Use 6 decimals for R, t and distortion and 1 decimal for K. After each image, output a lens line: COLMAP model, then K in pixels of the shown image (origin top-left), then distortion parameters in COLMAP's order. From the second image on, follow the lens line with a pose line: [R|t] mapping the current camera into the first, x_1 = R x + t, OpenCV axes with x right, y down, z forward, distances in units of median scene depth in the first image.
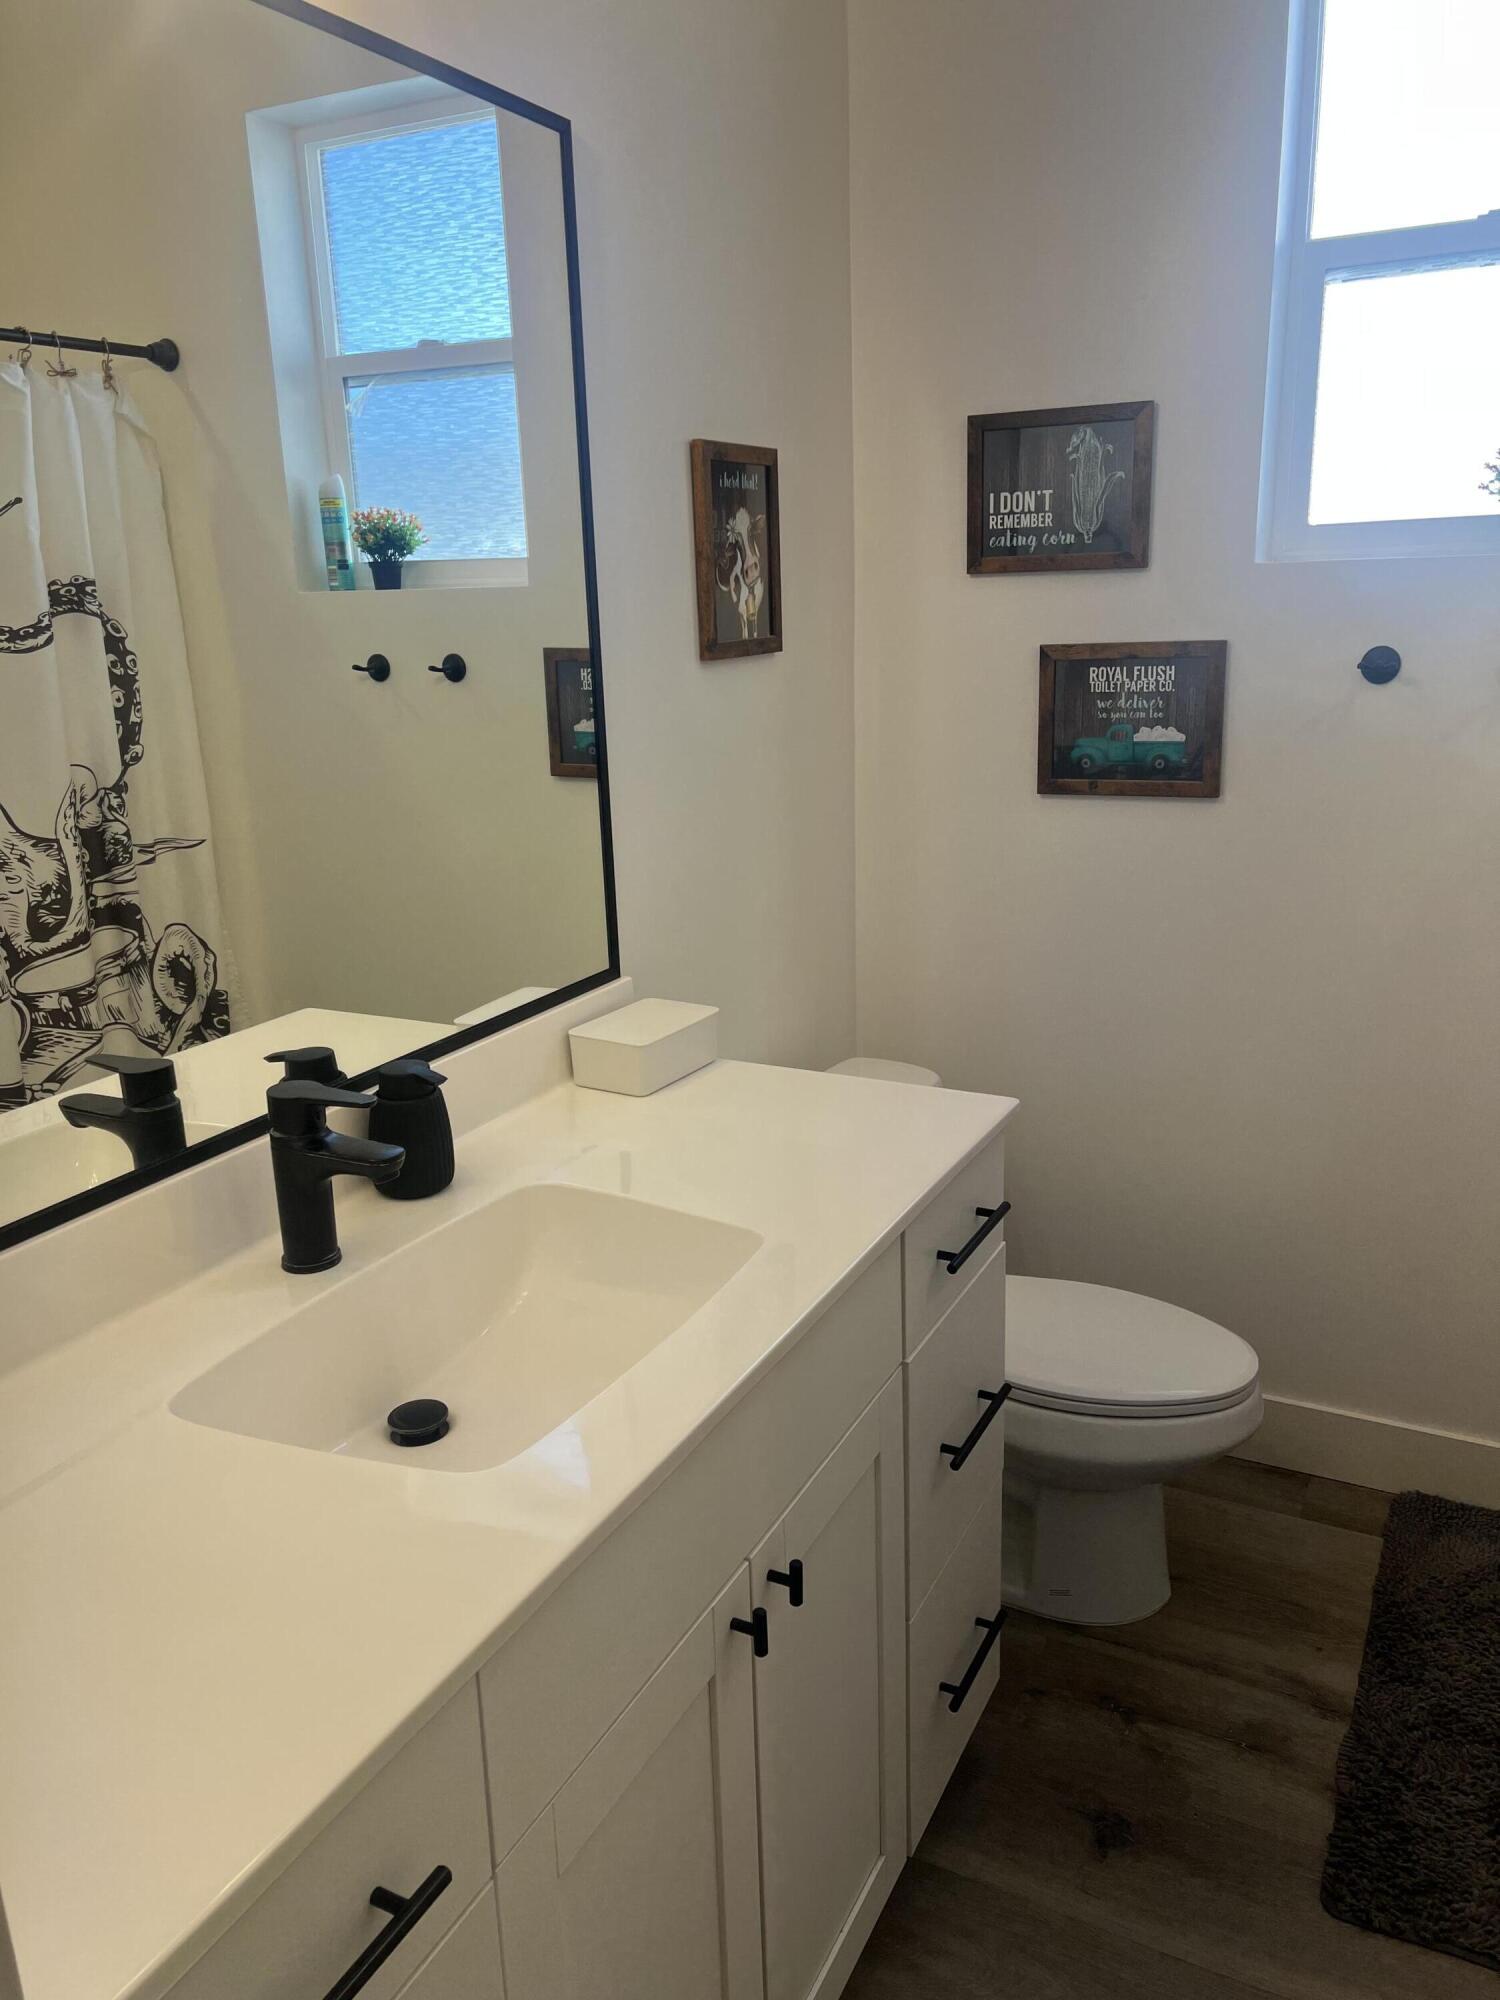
lens RADIAL K [[1508.9, 0, 759.5], [0, 1508.9, 992.0], [0, 0, 1]] dist [-0.010737, -0.012534]
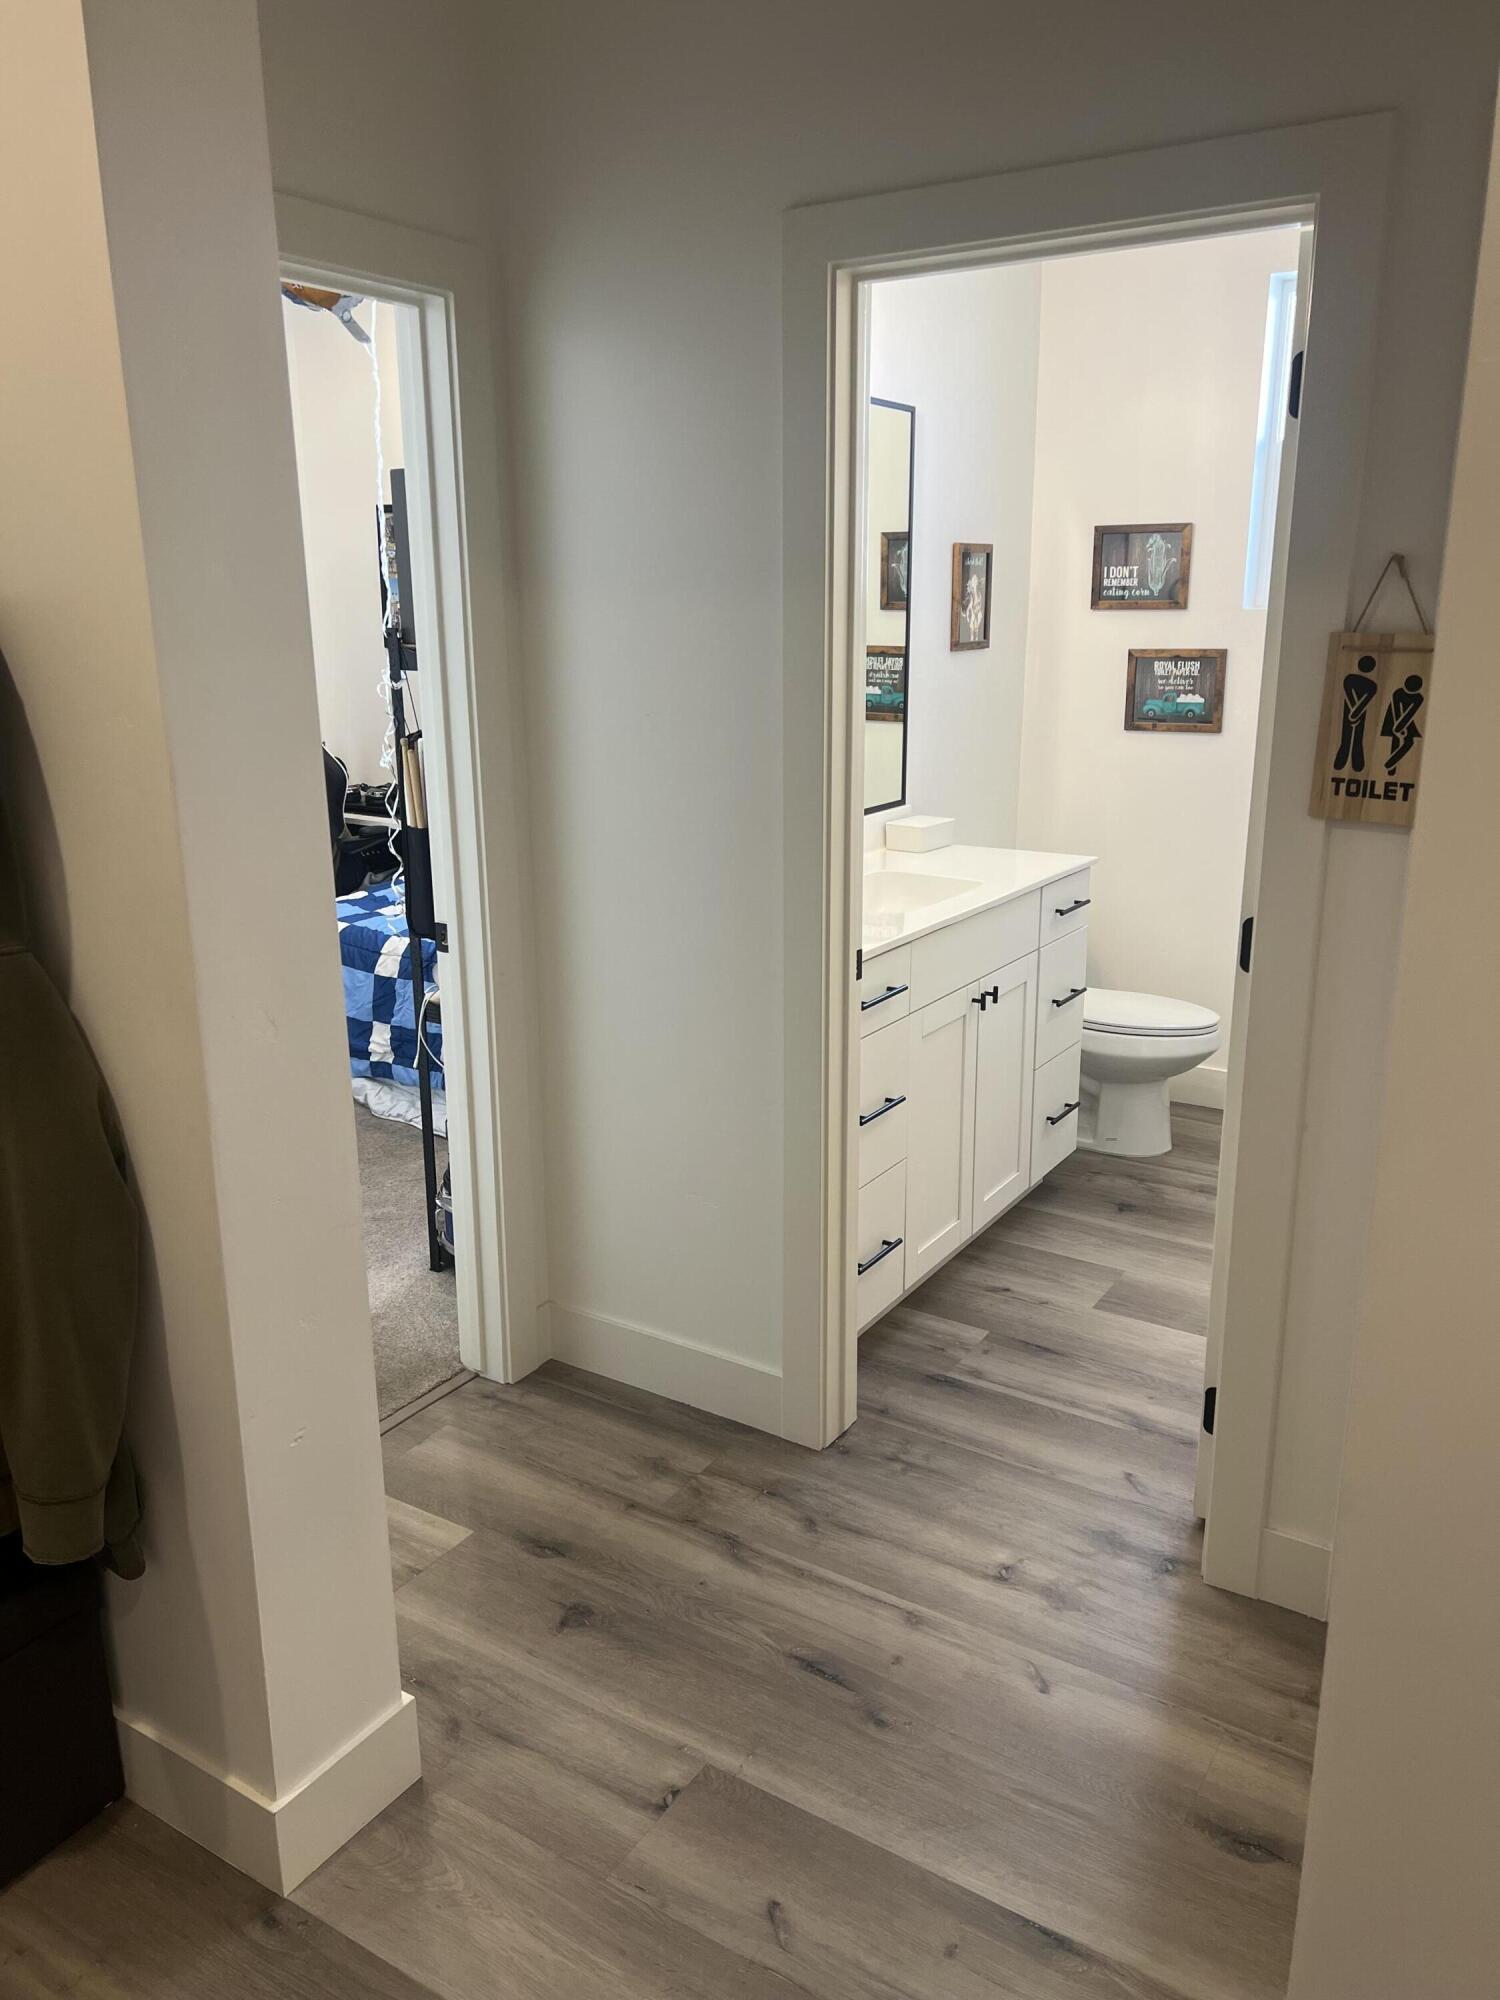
lens RADIAL K [[1508.9, 0, 745.1], [0, 1508.9, 1012.1], [0, 0, 1]] dist [-0.010737, -0.012534]
pose [[0.994262, 0.049364, -0.094897, -0.087765], [-0.048398, 0.998751, 0.012449, 0.223065], [0.095393, -0.007785, 0.995409, -0.923917]]
